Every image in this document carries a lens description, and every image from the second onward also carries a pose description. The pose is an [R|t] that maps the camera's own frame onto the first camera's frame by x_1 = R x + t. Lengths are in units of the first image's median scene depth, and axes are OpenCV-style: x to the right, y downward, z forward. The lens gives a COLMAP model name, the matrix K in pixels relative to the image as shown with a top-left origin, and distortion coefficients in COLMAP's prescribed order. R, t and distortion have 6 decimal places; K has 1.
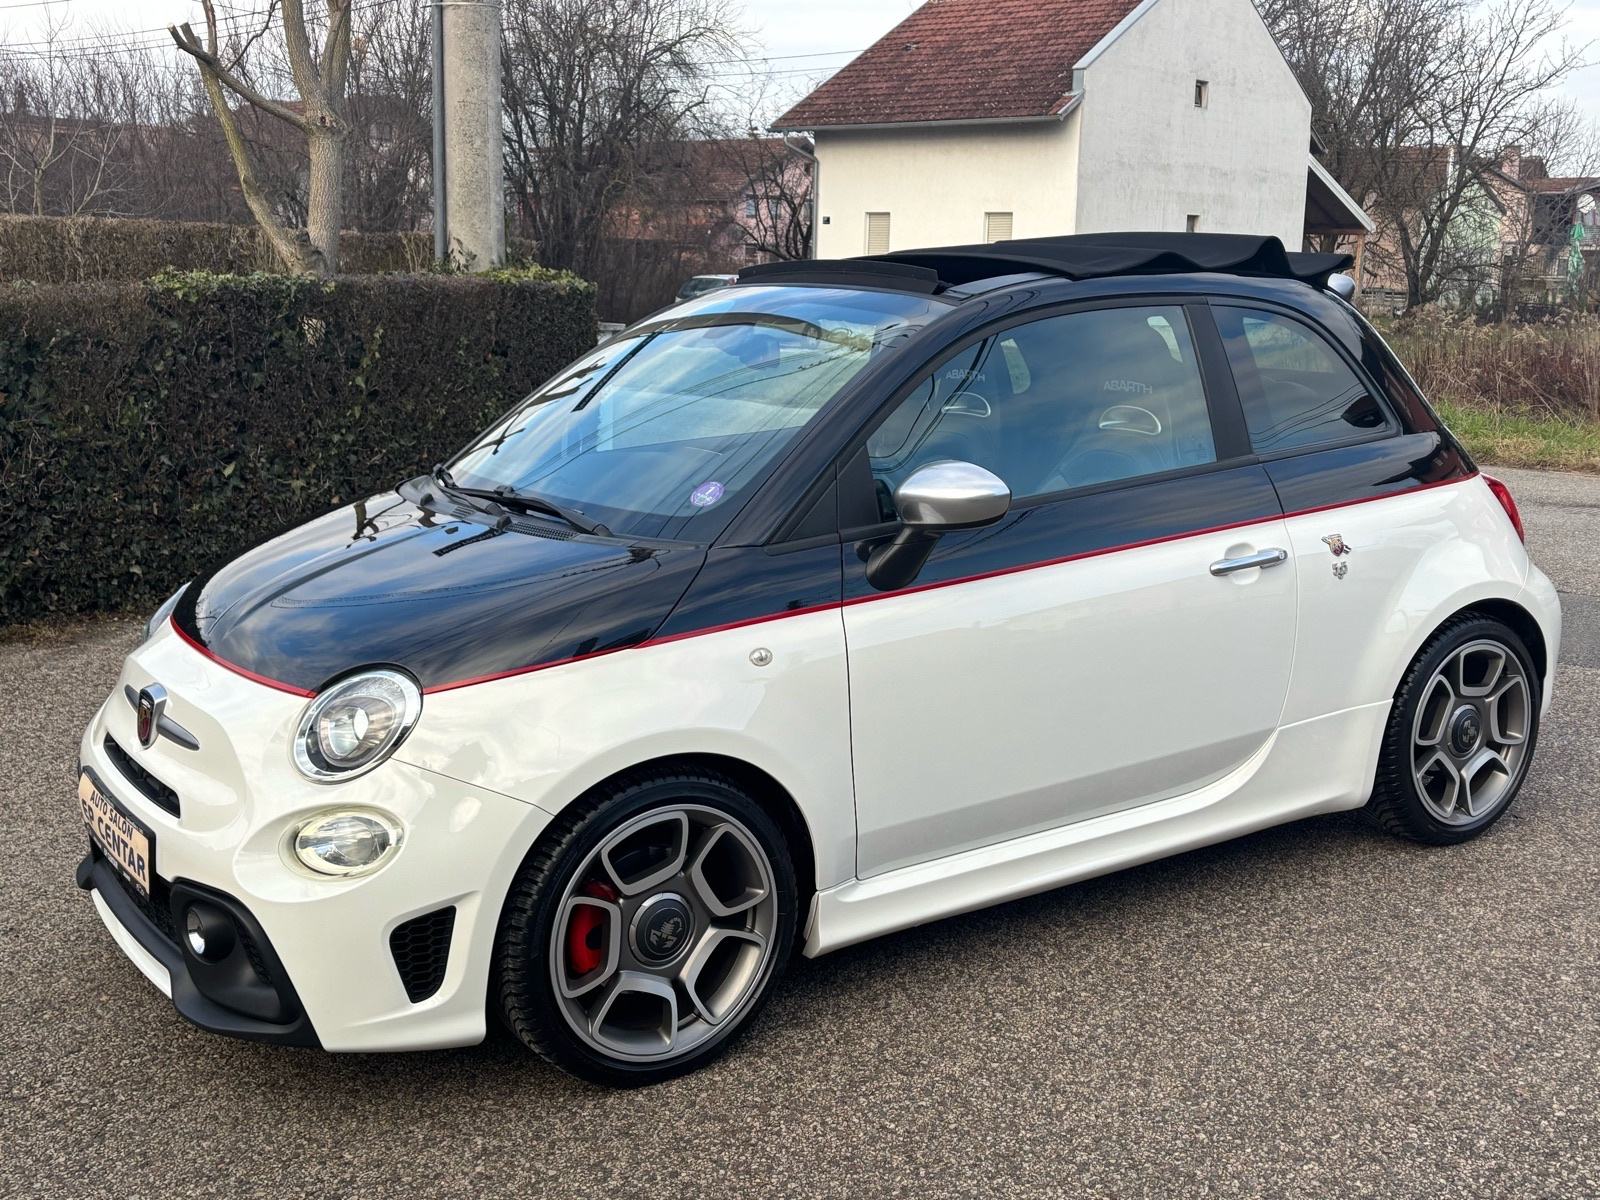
lens RADIAL K [[1785.2, 0, 809.2], [0, 1785.2, 578.0], [0, 0, 1]] dist [0.140293, -0.432850]
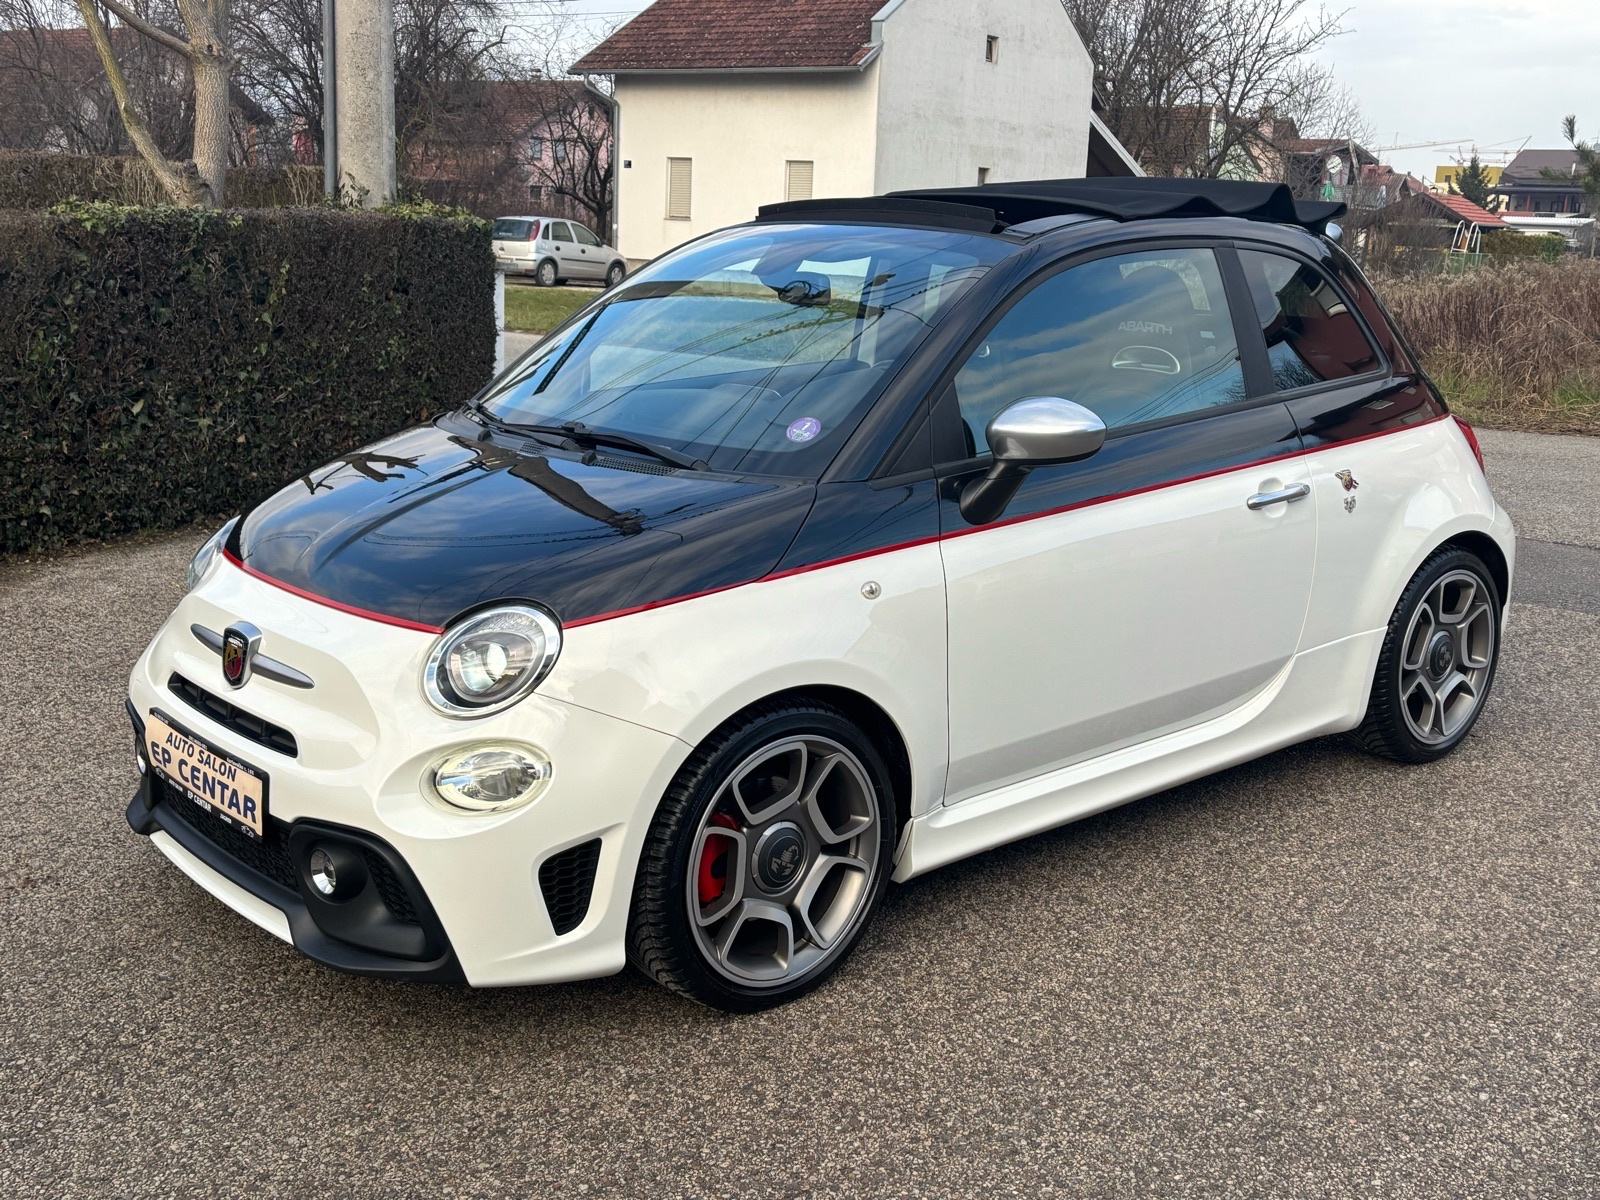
lens RADIAL K [[1748.2, 0, 793.8], [0, 1748.2, 580.3], [0, 0, 1]] dist [0.133484, -0.390988]
pose [[0.993091, -0.007645, 0.117098, -0.154560], [0.003680, 0.999414, 0.034038, 0.003897], [-0.117289, -0.033372, 0.992537, 0.014426]]
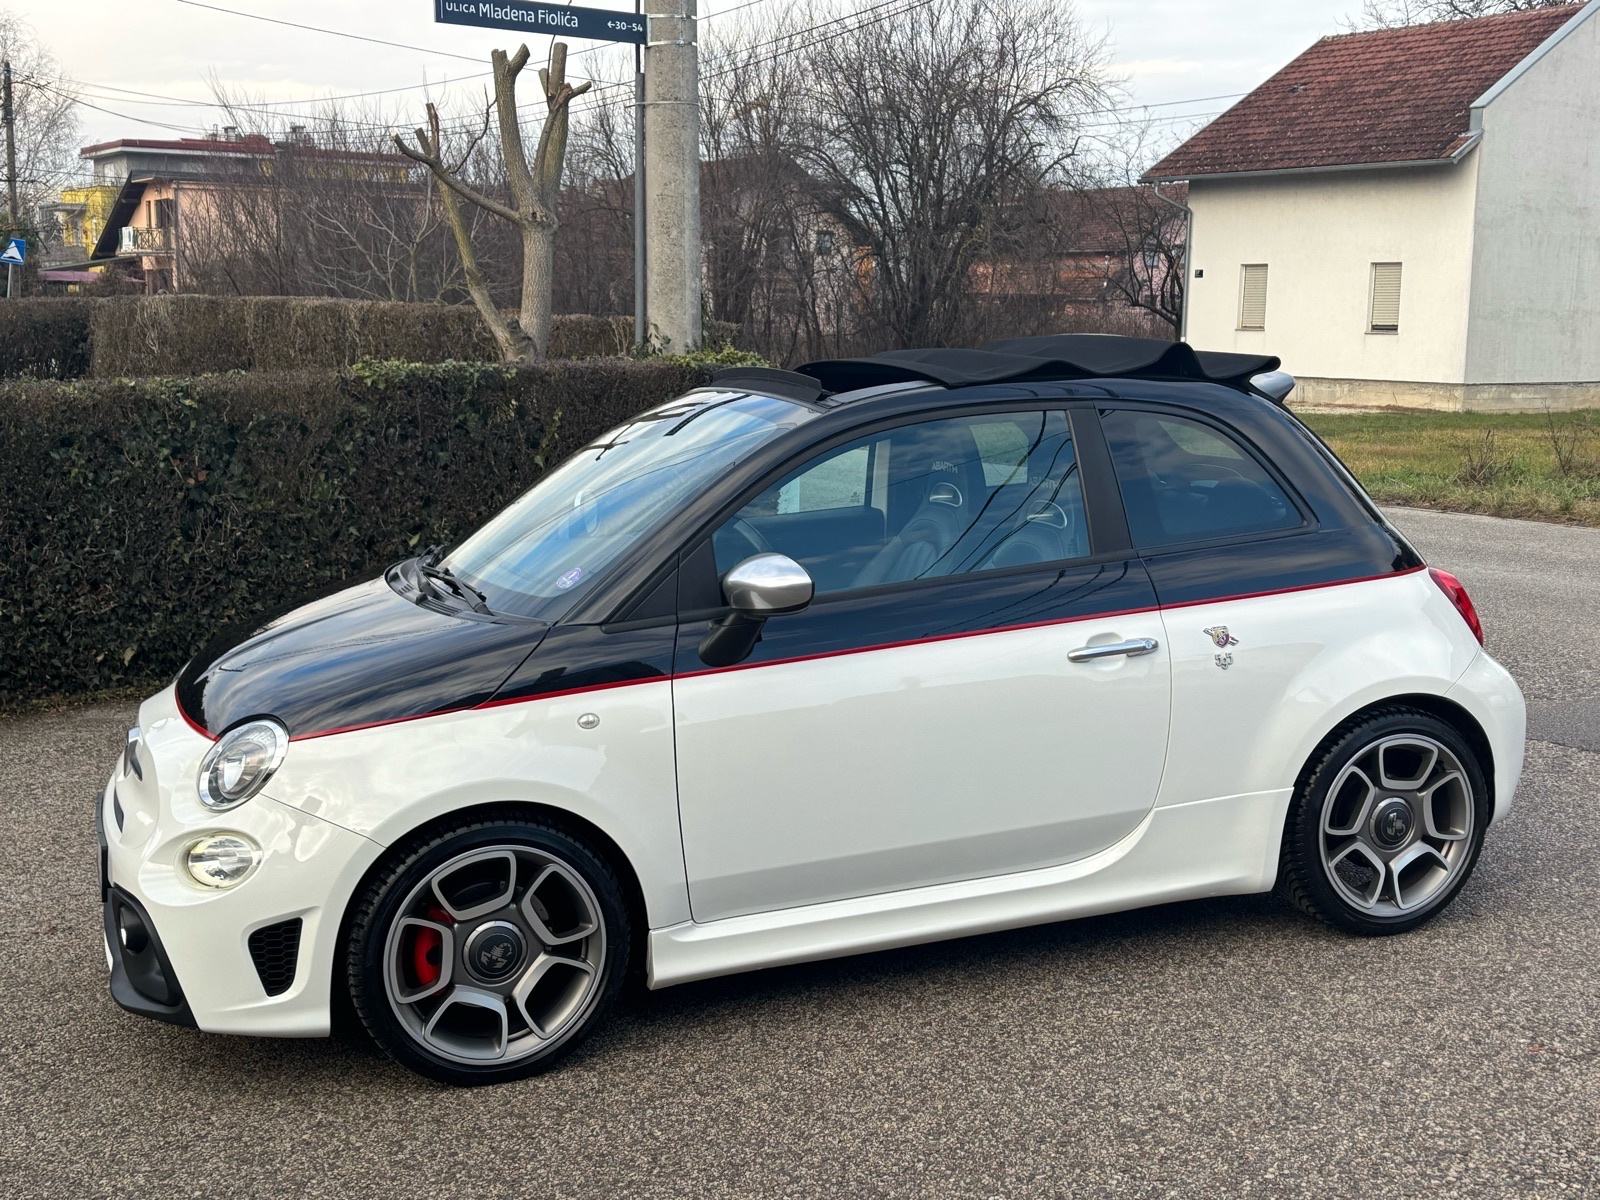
lens RADIAL K [[1878.6, 0, 800.0], [0, 1878.6, 600.0], [0, 0, 1]] dist [0.173870, -0.561741]
pose [[0.974762, 0.022083, -0.222152, 0.309683], [-0.027599, 0.999382, -0.021755, -0.009331], [0.221535, 0.027337, 0.974769, -0.132244]]
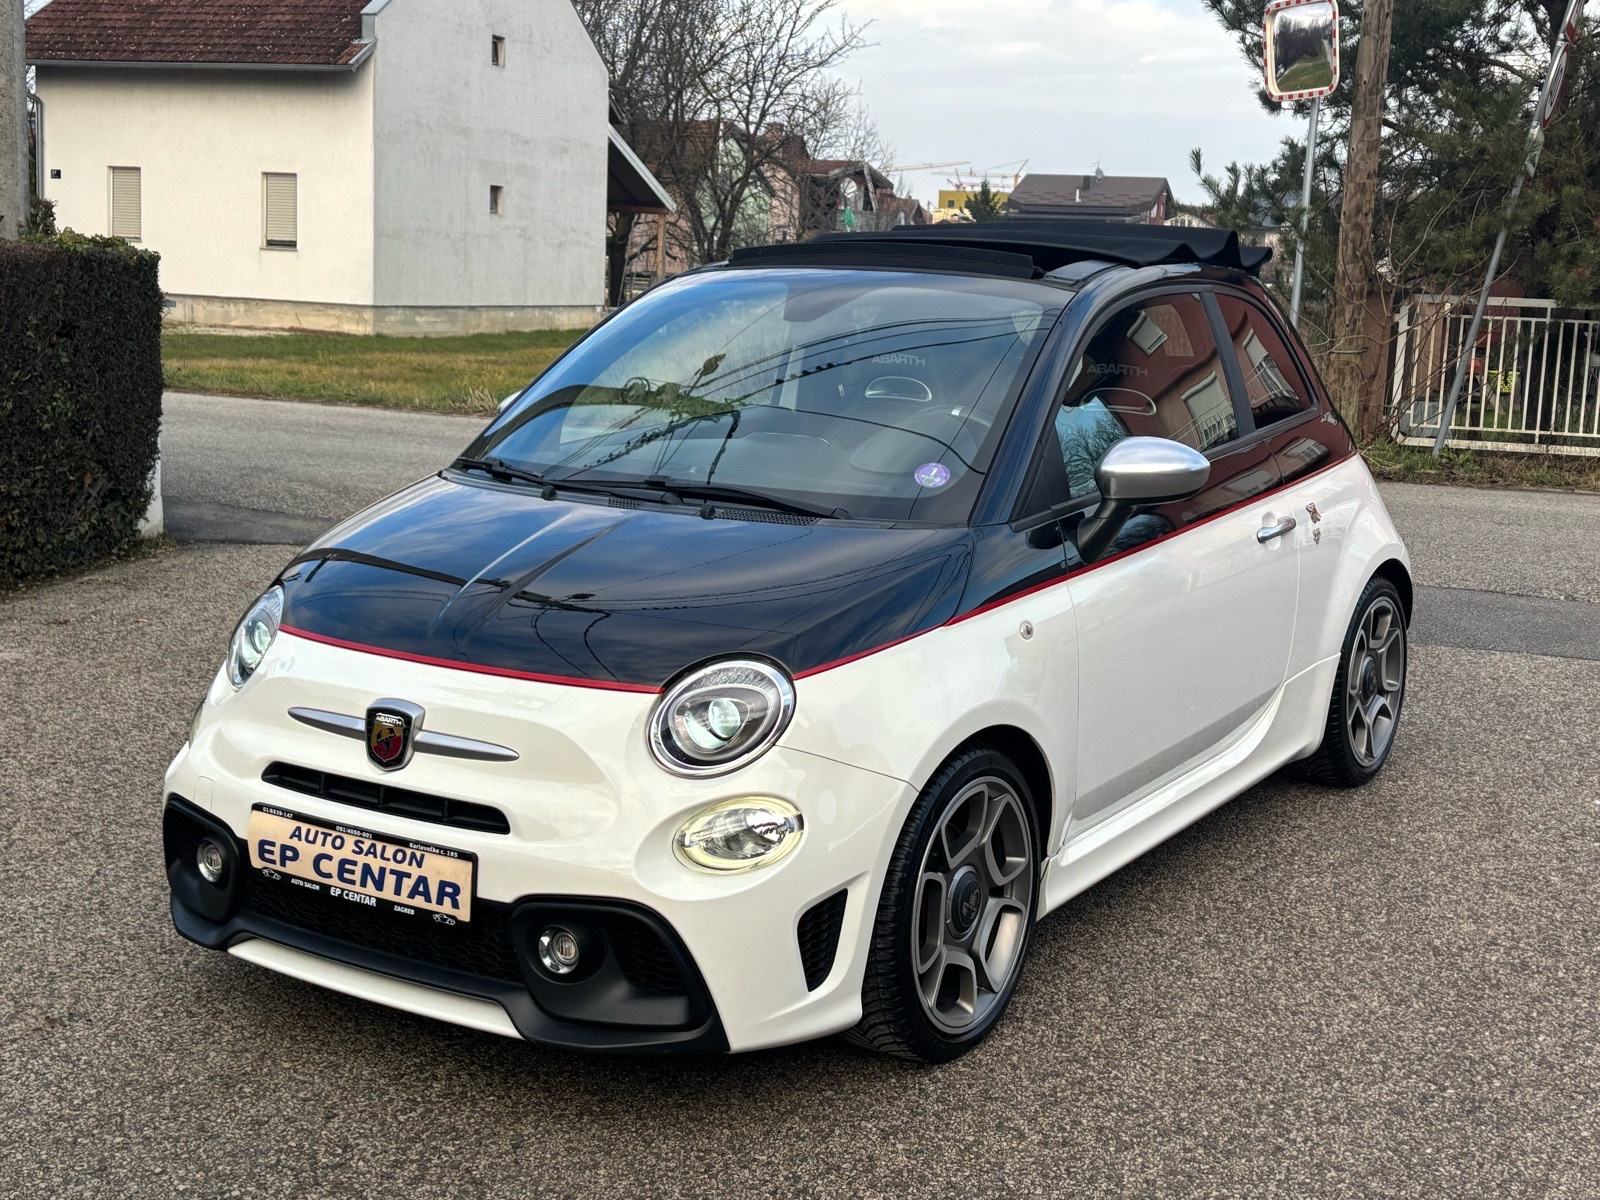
lens RADIAL K [[2042.4, 0, 825.8], [0, 2042.4, 573.1], [0, 0, 1]] dist [0.167735, -0.533899]
pose [[0.917725, -0.042638, 0.394922, -0.493663], [0.047152, 0.998886, -0.001727, 0.006573], [-0.394408, 0.020206, 0.918713, -0.032933]]
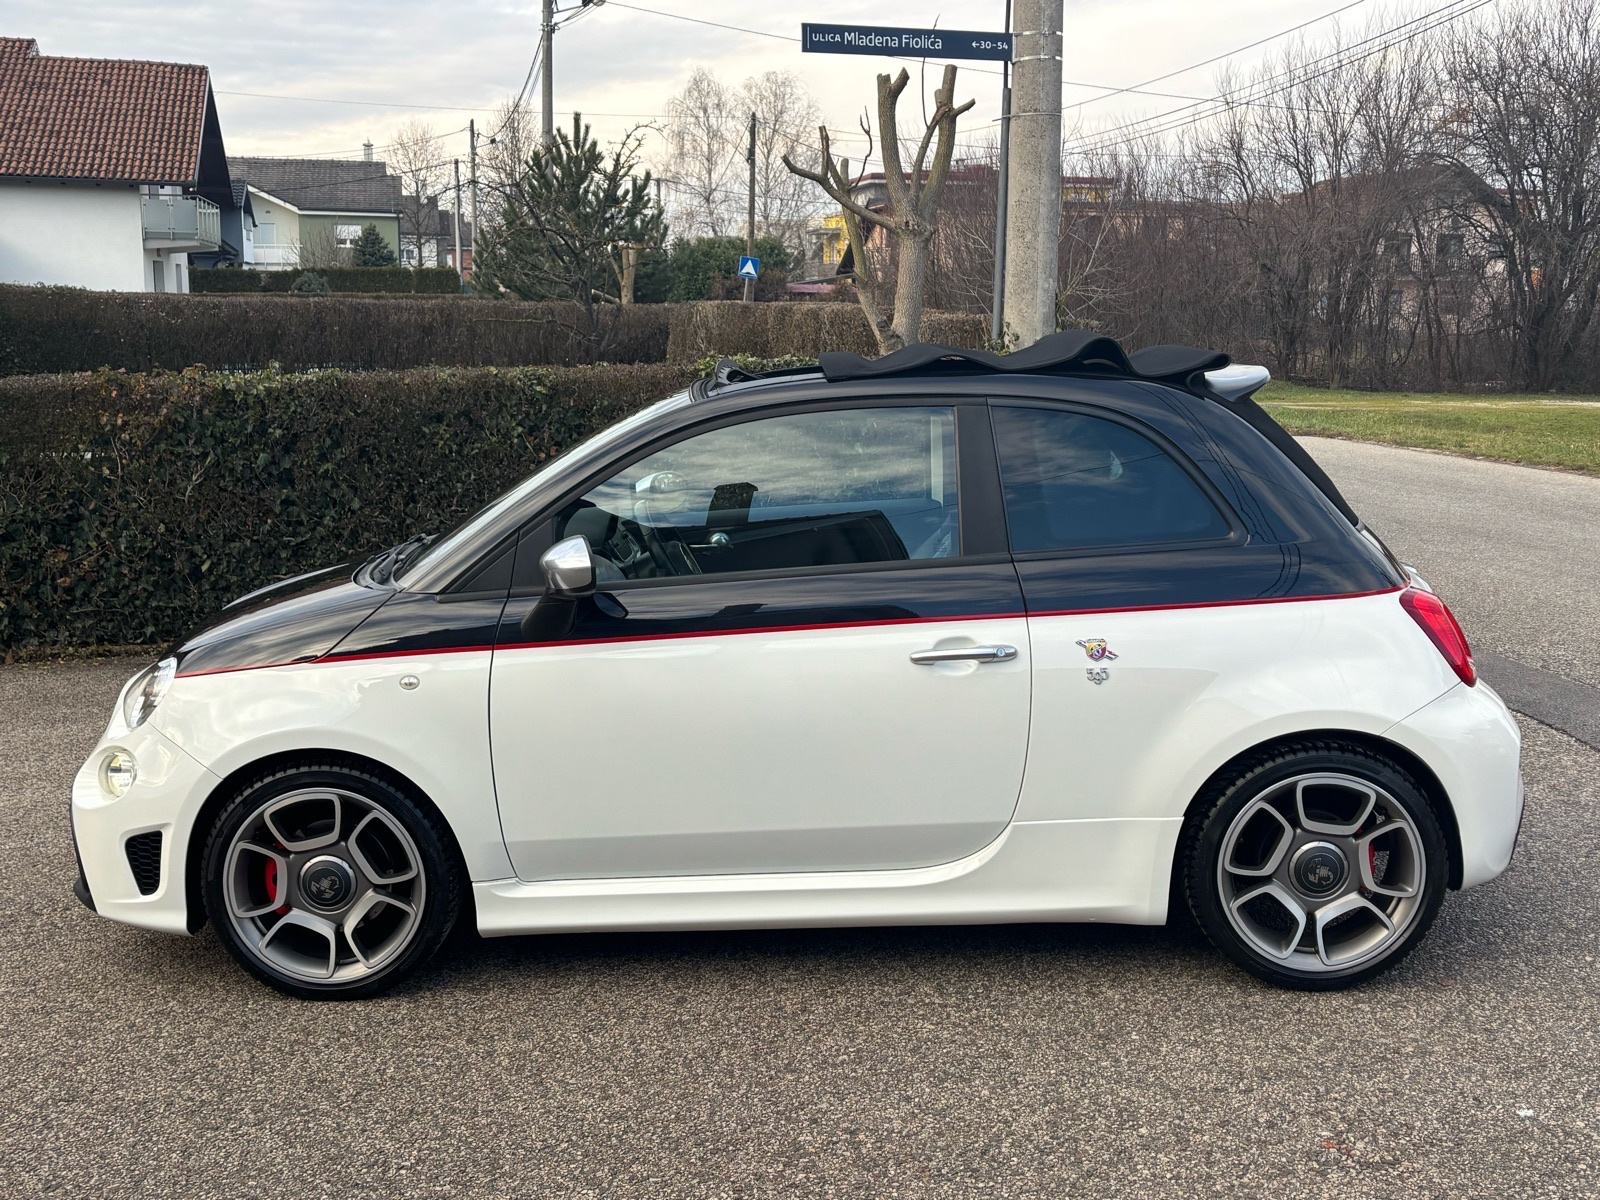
lens RADIAL K [[1651.3, 0, 805.7], [0, 1651.3, 597.4], [0, 0, 1]] dist [0.125844, -0.362139]
pose [[0.814937, 0.085702, -0.573178, 0.707324], [-0.092028, 0.995593, 0.018017, -0.050477], [0.572196, 0.038066, 0.819233, 0.169817]]
